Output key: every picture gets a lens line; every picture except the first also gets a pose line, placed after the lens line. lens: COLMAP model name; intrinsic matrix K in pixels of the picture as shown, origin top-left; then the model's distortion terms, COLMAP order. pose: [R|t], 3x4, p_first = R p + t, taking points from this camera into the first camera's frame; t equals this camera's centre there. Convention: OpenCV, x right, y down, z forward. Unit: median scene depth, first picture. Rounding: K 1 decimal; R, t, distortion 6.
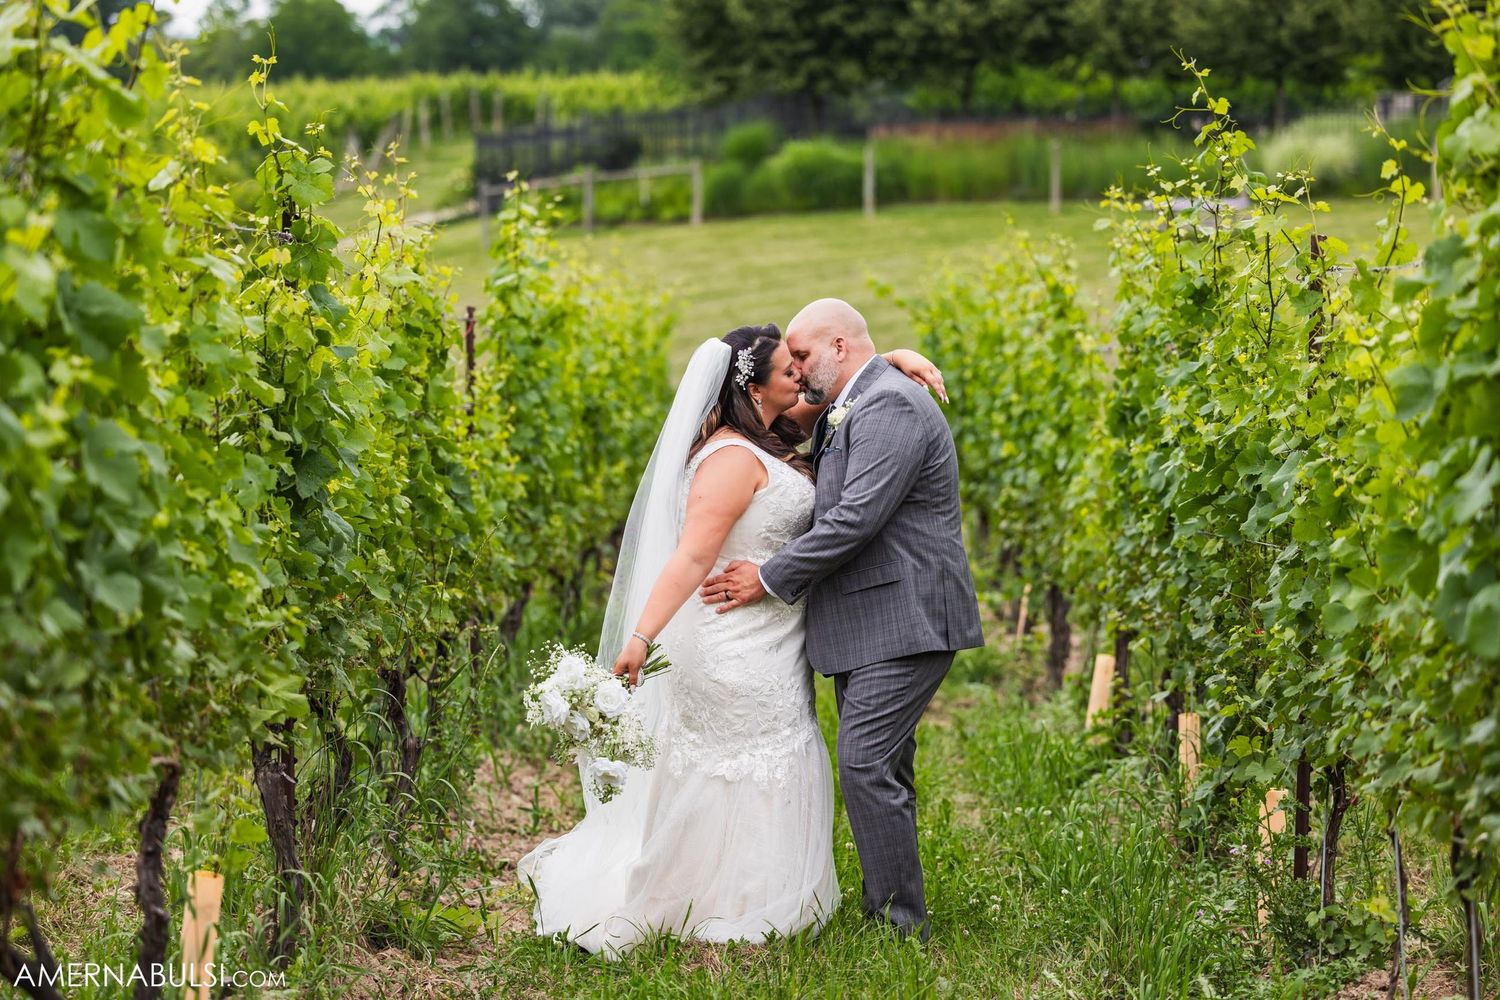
lens RADIAL K [[4488.8, 0, 751.2], [0, 4488.8, 499.0], [0, 0, 1]] dist [-0.957003, 0.000000]
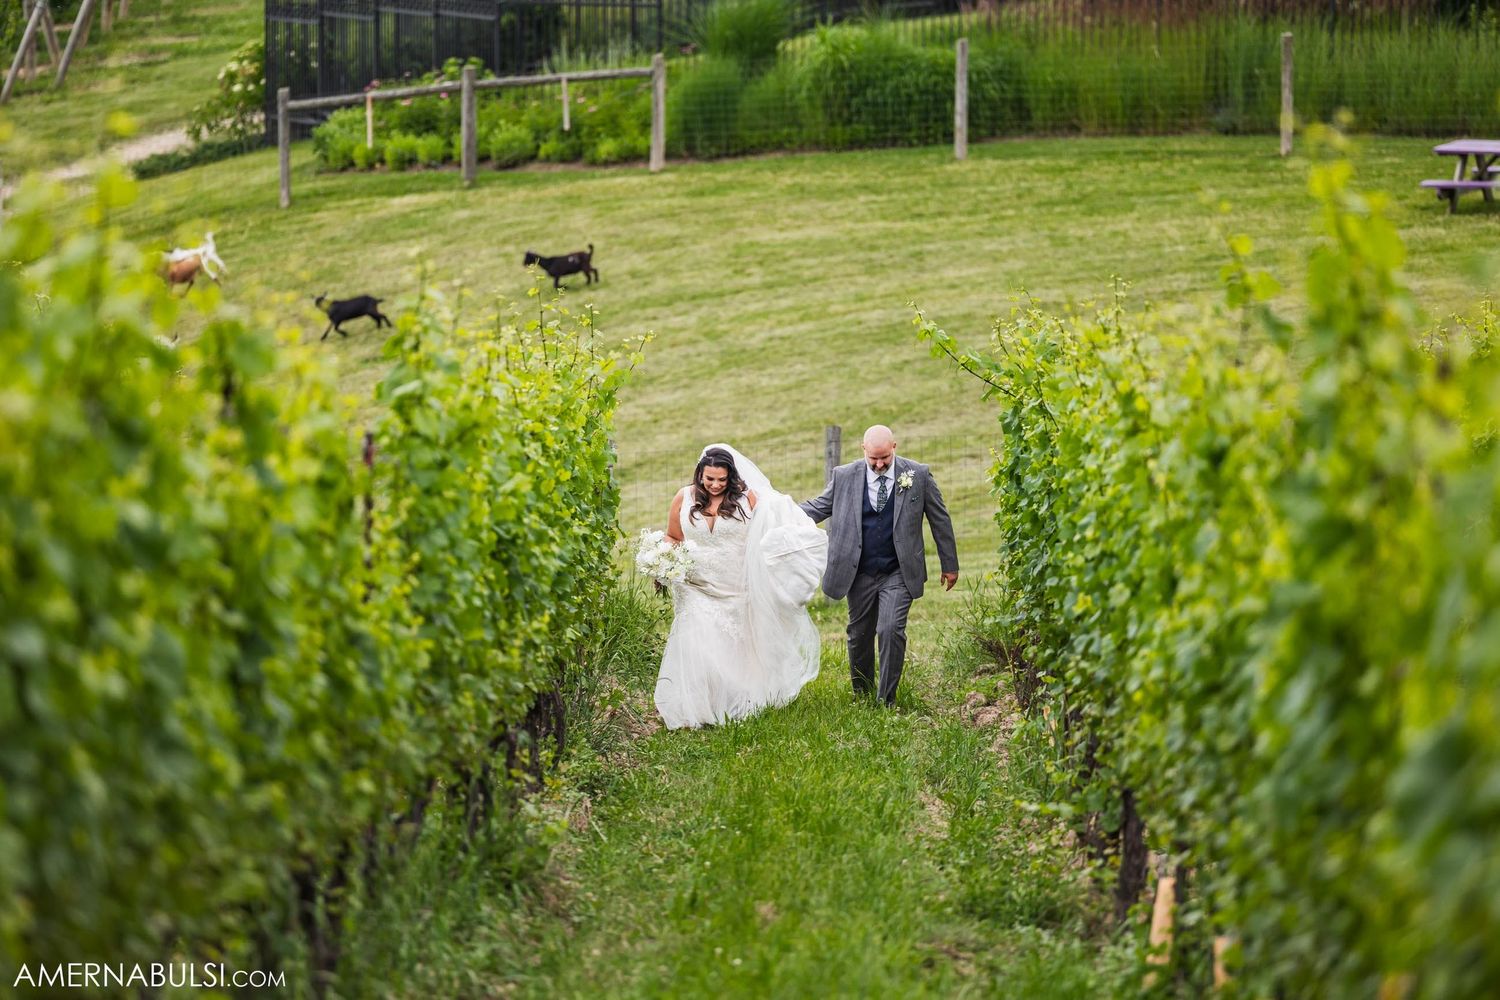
lens RADIAL K [[8667.0, 0, 748.8], [0, 8667.0, 500.9], [0, 0, 1]] dist [0.172695, 0.000000]
pose [[0.999948, 0.010071, -0.001380, 0.006302], [-0.010093, 0.999814, -0.016413, -0.005005], [0.001215, 0.016426, 0.999864, -0.469062]]
